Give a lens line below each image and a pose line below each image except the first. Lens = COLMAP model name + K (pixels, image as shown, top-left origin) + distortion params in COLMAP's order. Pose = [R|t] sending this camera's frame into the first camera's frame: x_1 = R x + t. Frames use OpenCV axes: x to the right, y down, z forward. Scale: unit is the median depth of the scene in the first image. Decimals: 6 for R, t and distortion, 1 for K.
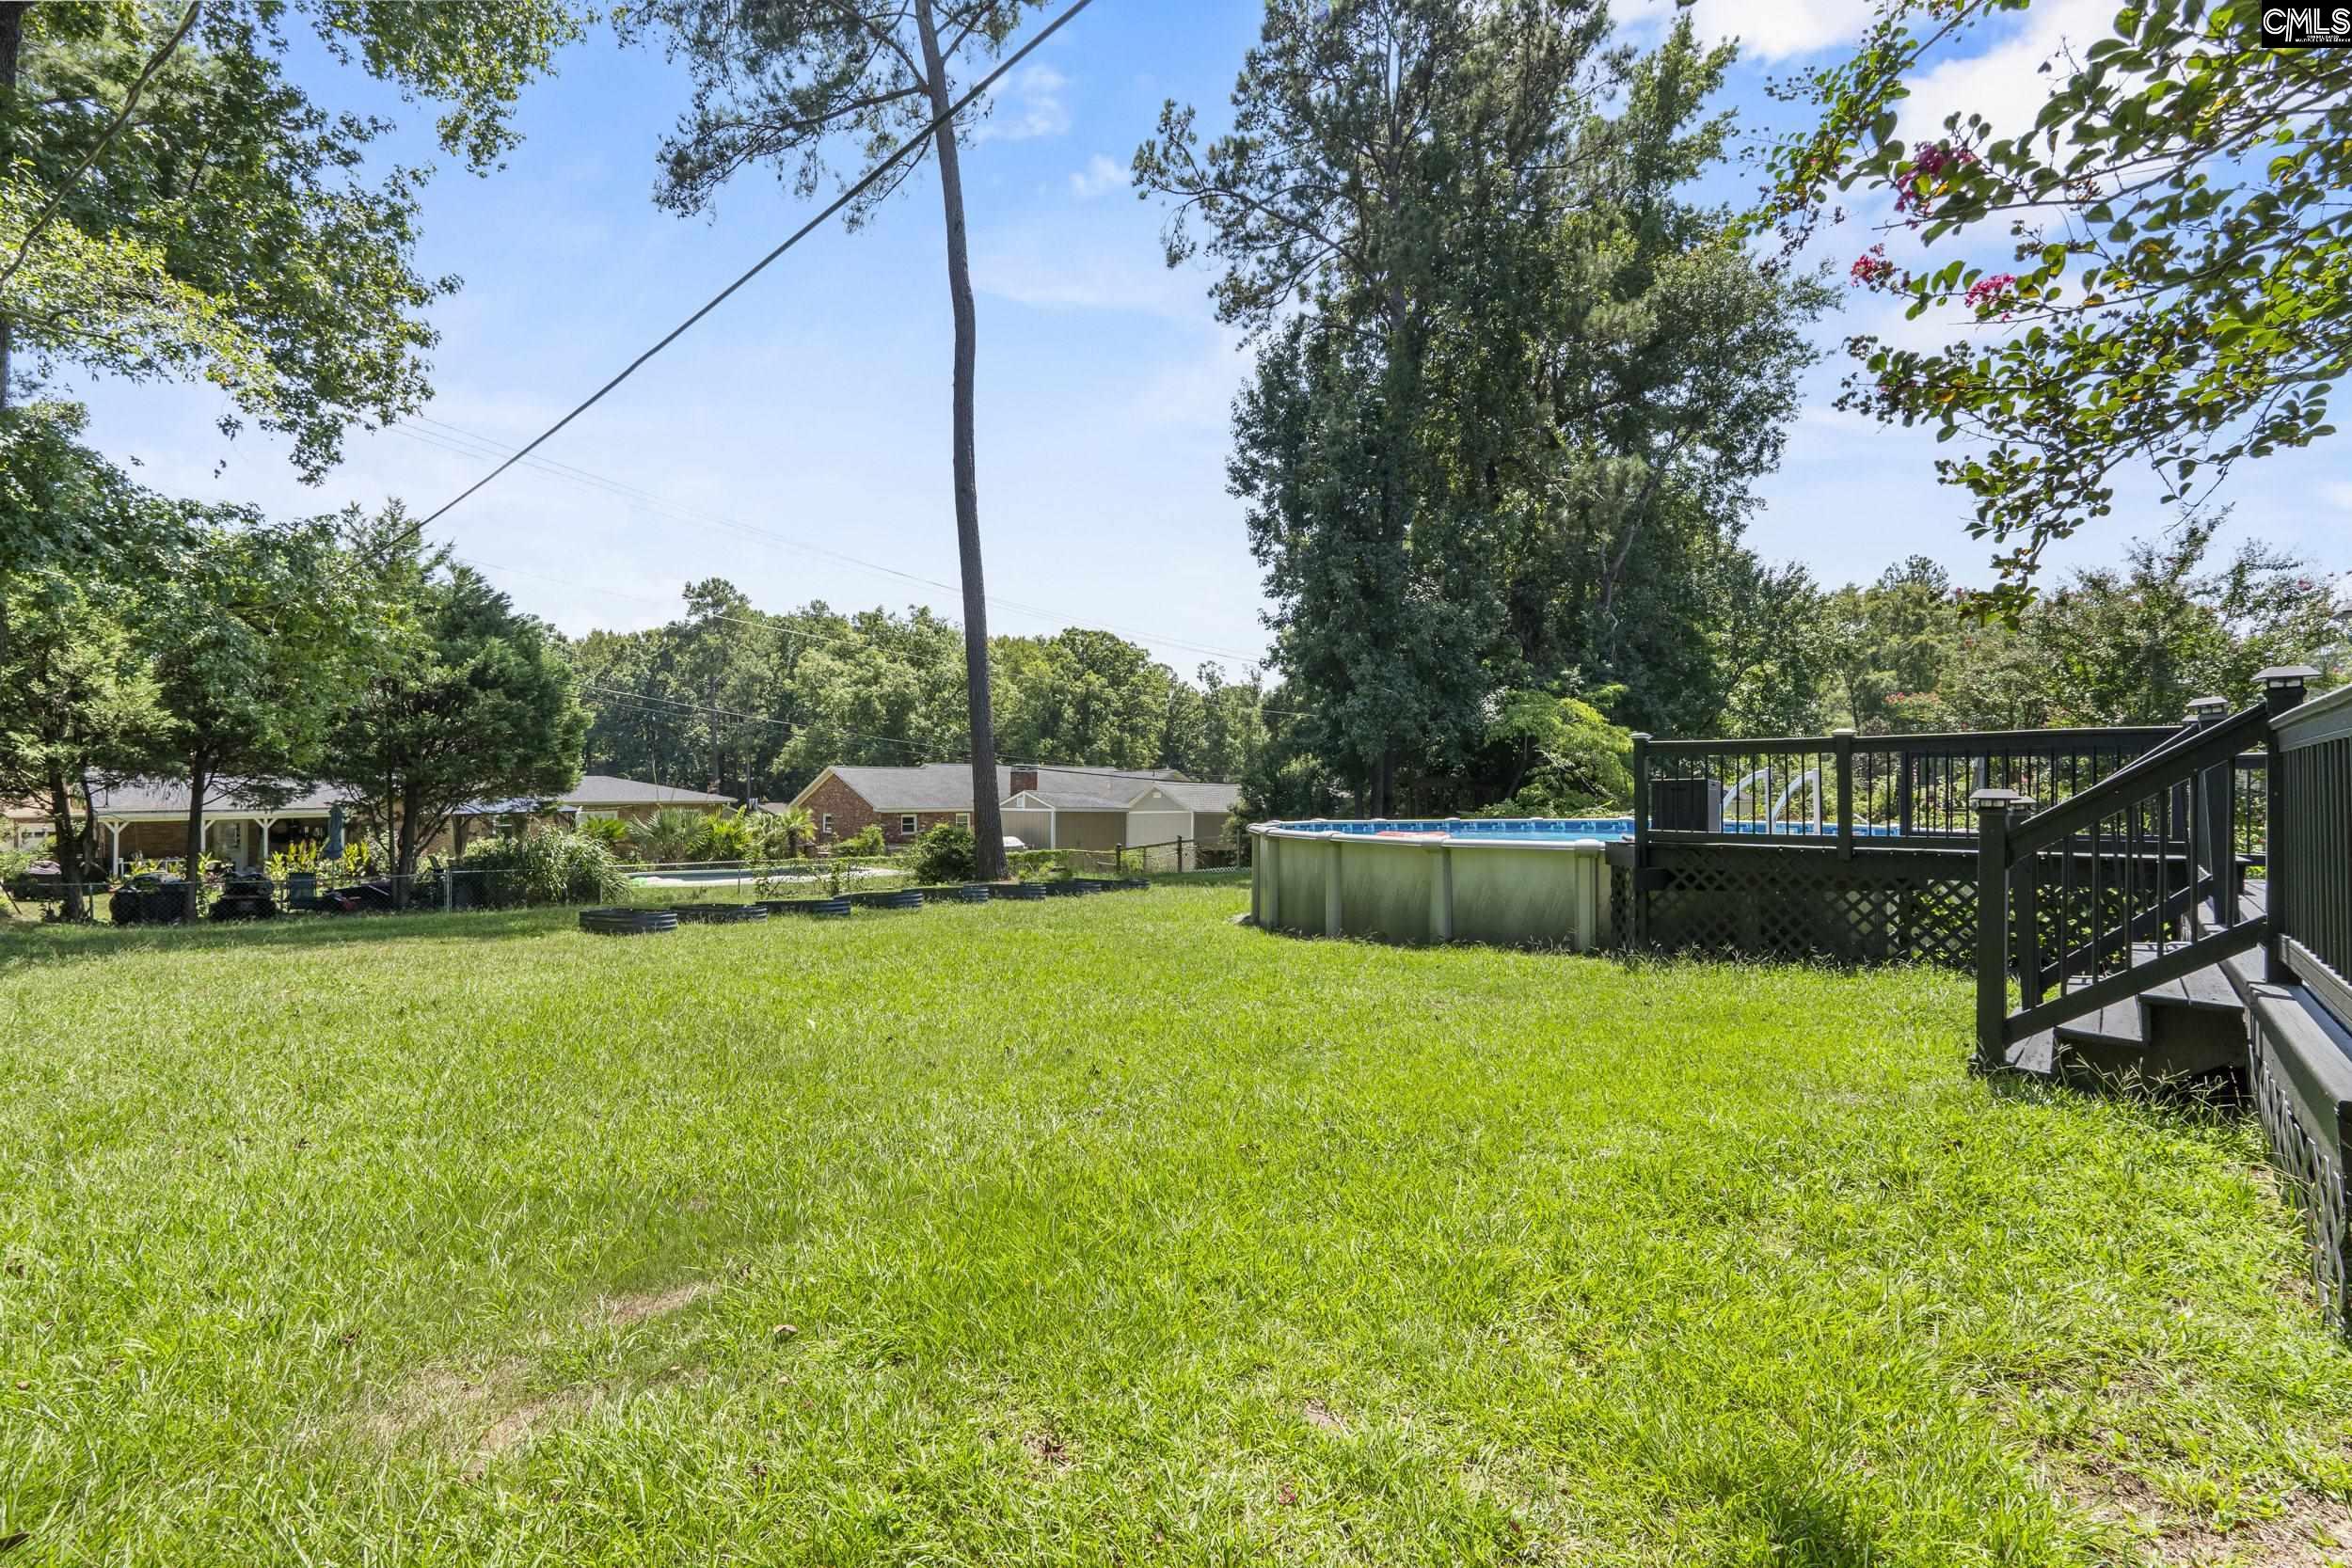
lens RADIAL K [[1068.1, 0, 1186.4], [0, 1068.1, 786.2], [0, 0, 1]] dist [0.002550, 0.000293]
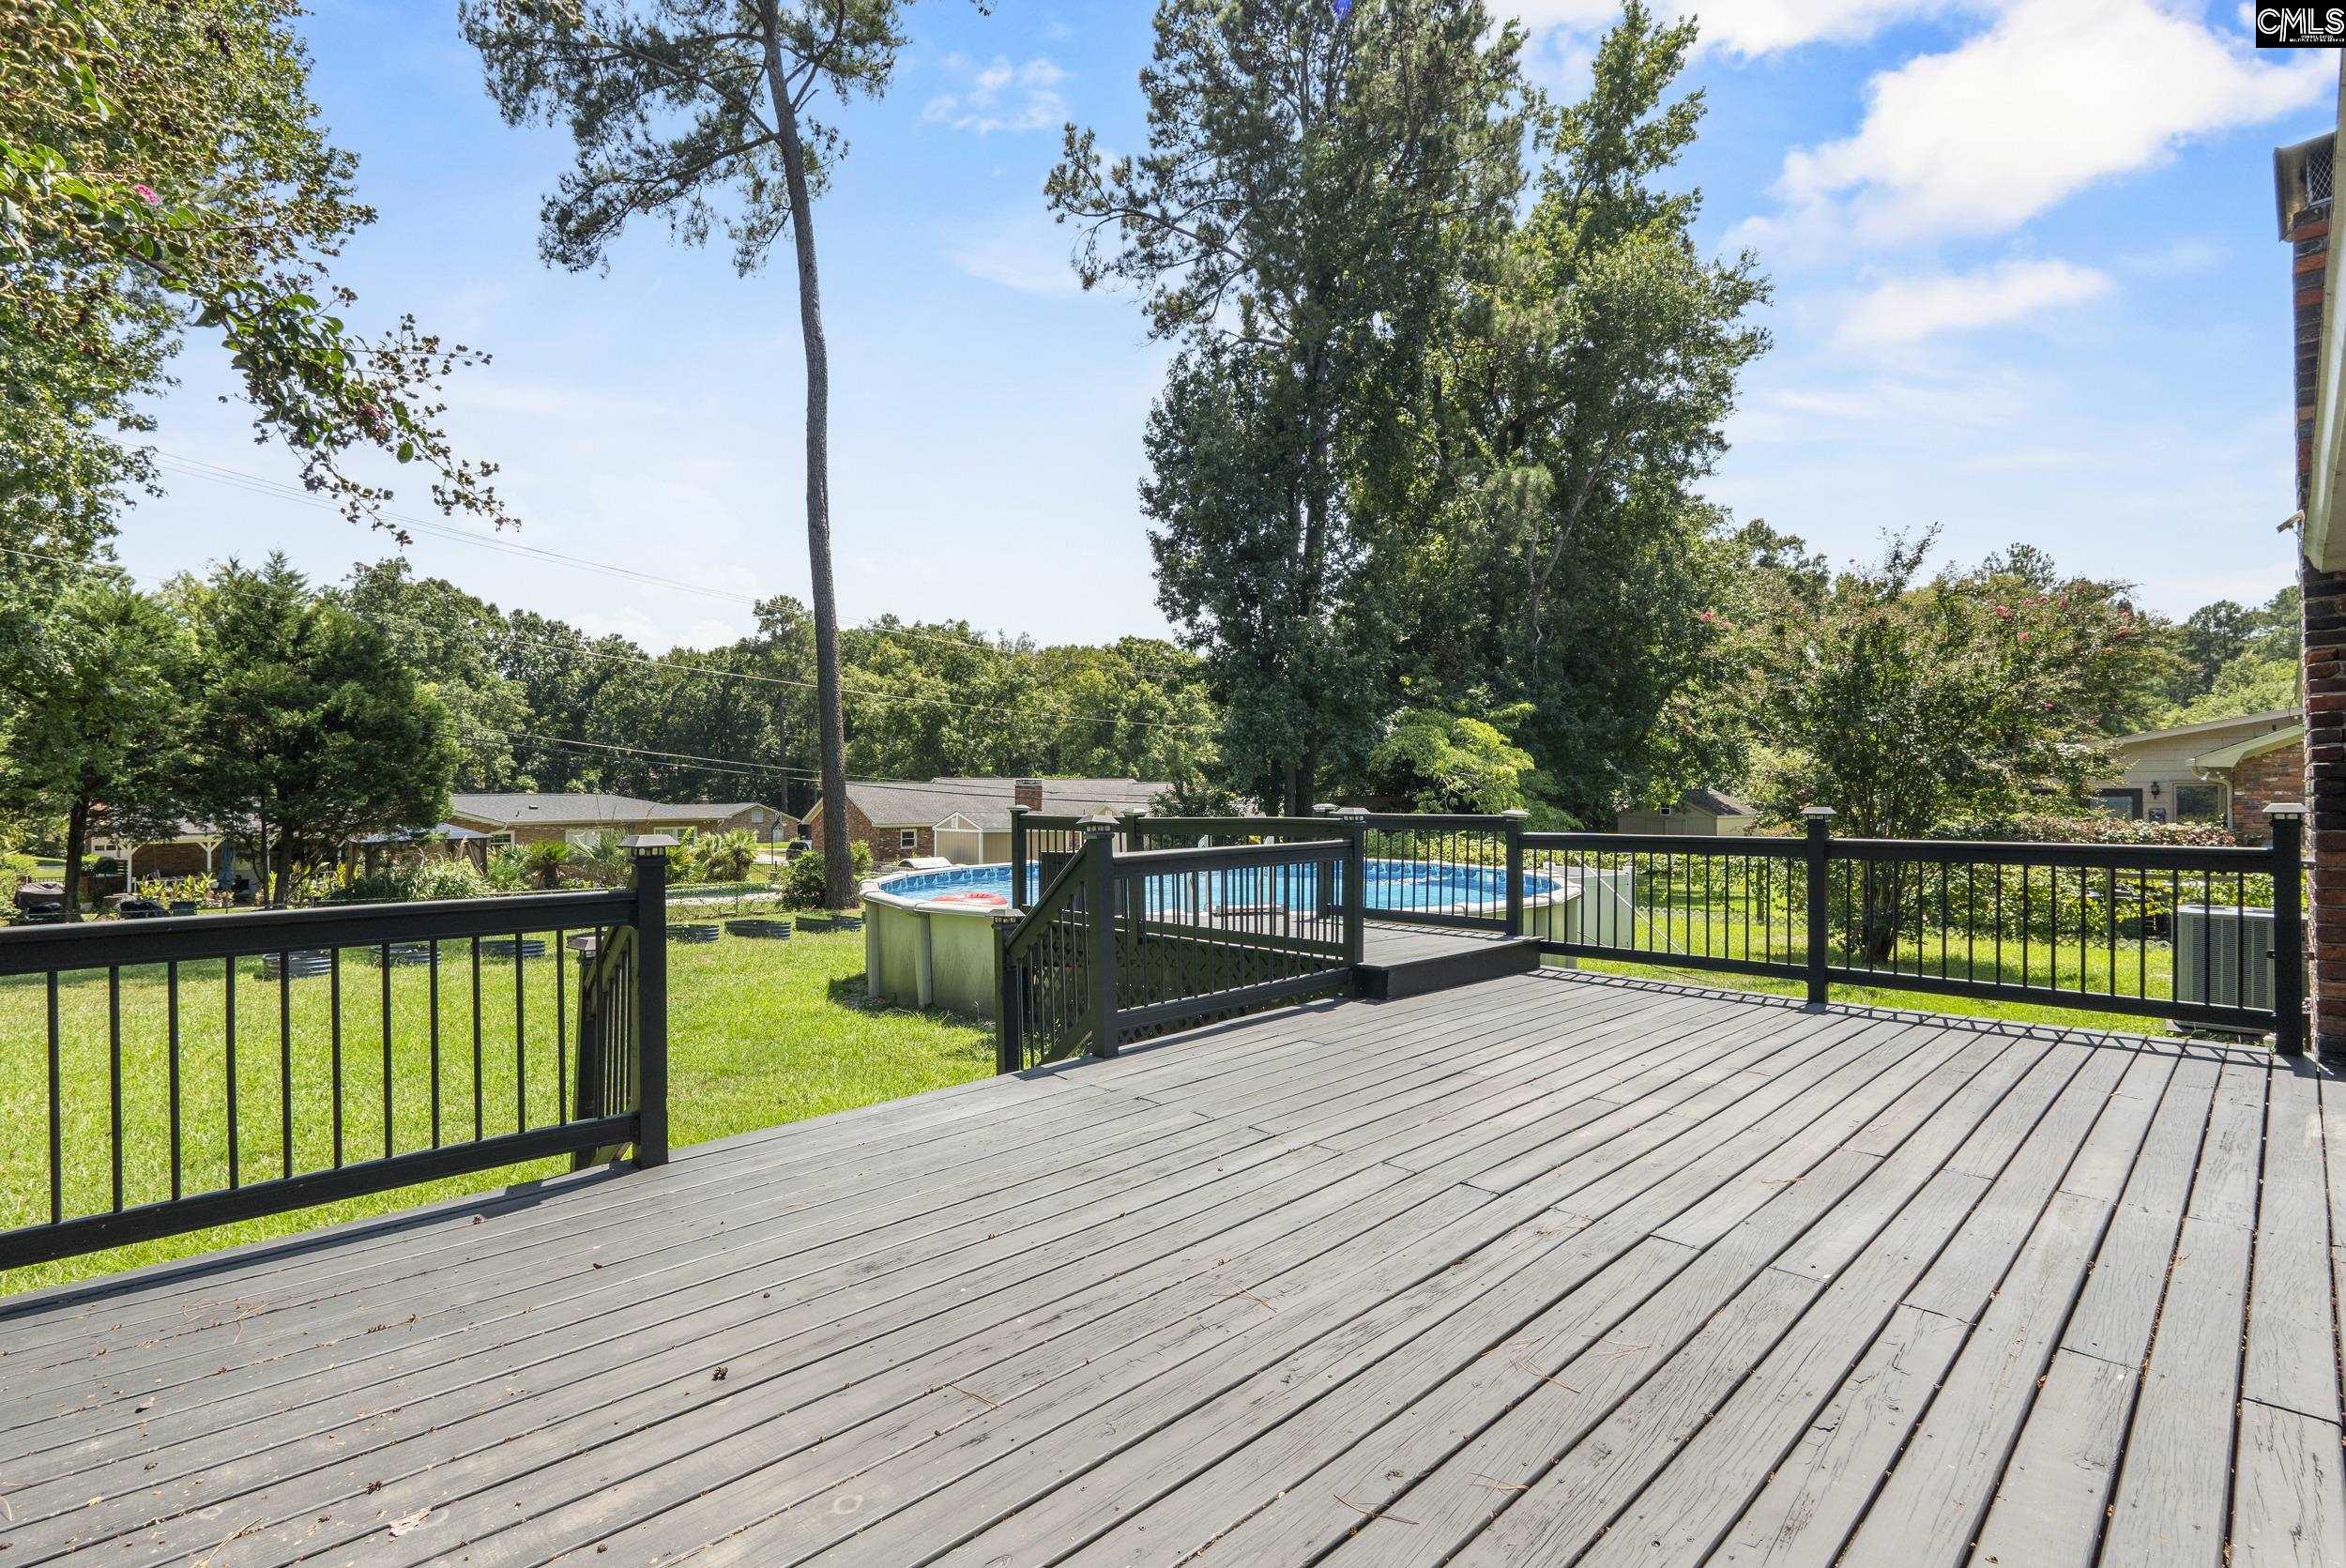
lens RADIAL K [[1071.9, 0, 1168.9], [0, 1071.9, 792.7], [0, 0, 1]] dist [0.001499, -0.000367]
pose [[0.995365, -0.004127, -0.096085, 0.150778], [0.004227, 0.999991, 0.000838, -0.014406], [0.096080, -0.001240, 0.995373, 0.007625]]
